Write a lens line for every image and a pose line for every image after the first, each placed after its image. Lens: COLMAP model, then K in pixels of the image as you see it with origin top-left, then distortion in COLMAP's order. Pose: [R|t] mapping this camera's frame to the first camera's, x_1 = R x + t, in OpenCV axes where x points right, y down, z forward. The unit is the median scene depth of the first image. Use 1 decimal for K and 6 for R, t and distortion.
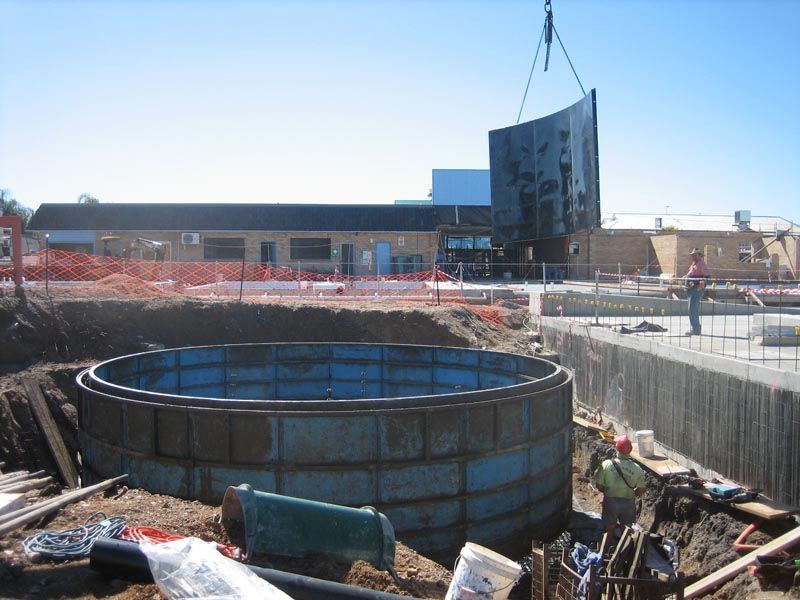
lens RADIAL K [[842.0, 0, 390.9], [0, 842.0, 297.6], [0, 0, 1]] dist [-0.148951, 0.200490]
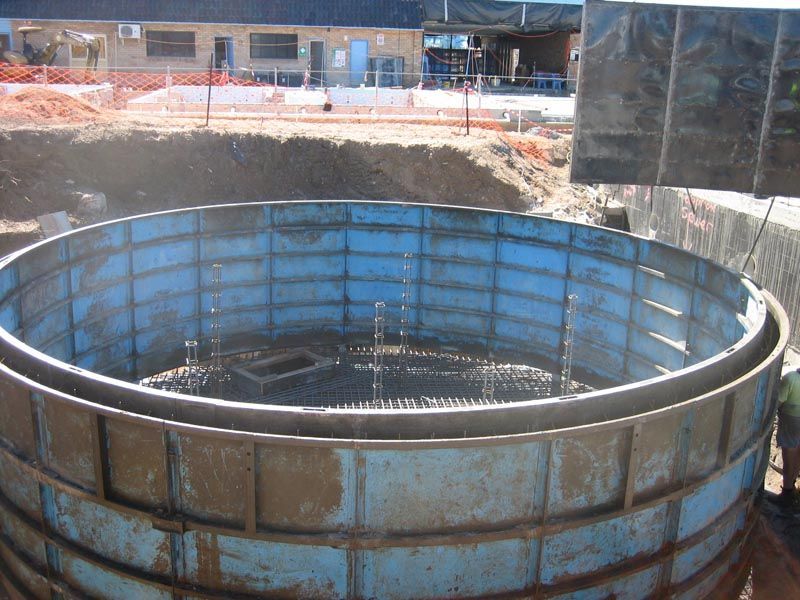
lens RADIAL K [[842.0, 0, 390.9], [0, 842.0, 297.6], [0, 0, 1]] dist [-0.148951, 0.200490]
pose [[0.997657, 0.007387, 0.068008, -0.083561], [-0.023364, 0.971168, 0.237249, -0.034367], [-0.064295, -0.238282, 0.969065, 0.306073]]
